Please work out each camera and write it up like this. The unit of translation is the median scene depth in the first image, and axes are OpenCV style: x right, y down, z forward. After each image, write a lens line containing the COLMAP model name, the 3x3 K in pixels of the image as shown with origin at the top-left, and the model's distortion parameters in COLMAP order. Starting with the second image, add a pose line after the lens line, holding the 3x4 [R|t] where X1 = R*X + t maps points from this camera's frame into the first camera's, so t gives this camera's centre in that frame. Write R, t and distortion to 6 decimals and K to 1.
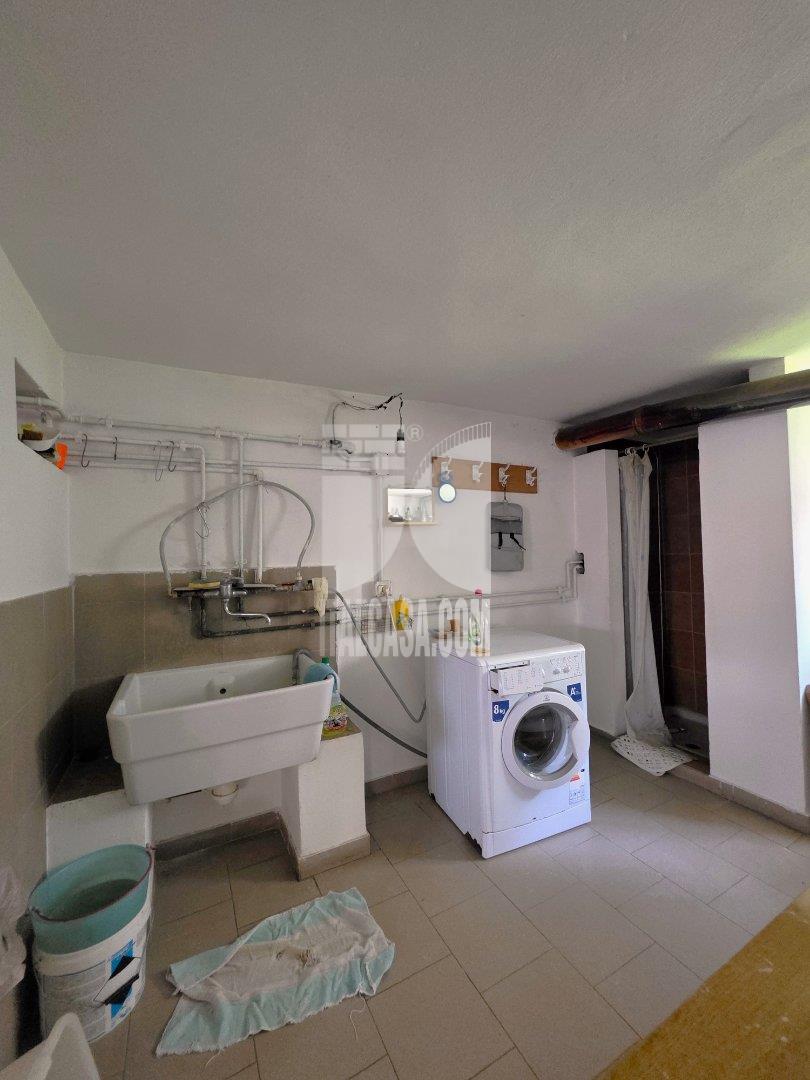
lens RADIAL K [[445.7, 0, 402.4], [0, 445.7, 544.5], [0, 0, 1]] dist [0.000961, 0.000248]
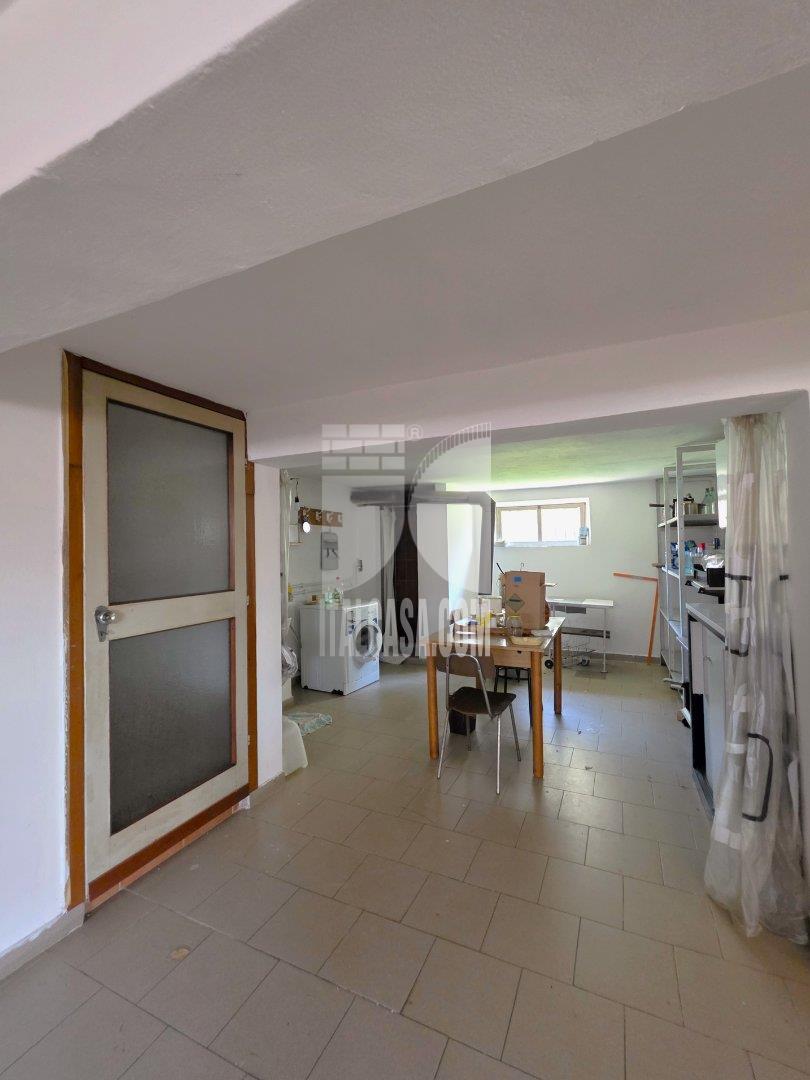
lens RADIAL K [[445.7, 0, 402.4], [0, 445.7, 544.5], [0, 0, 1]] dist [0.000961, 0.000248]
pose [[0.811696, 0.018096, 0.583799, -0.646409], [-0.009563, 0.999798, -0.017696, -0.016040], [-0.584001, 0.008781, 0.811705, -0.716651]]
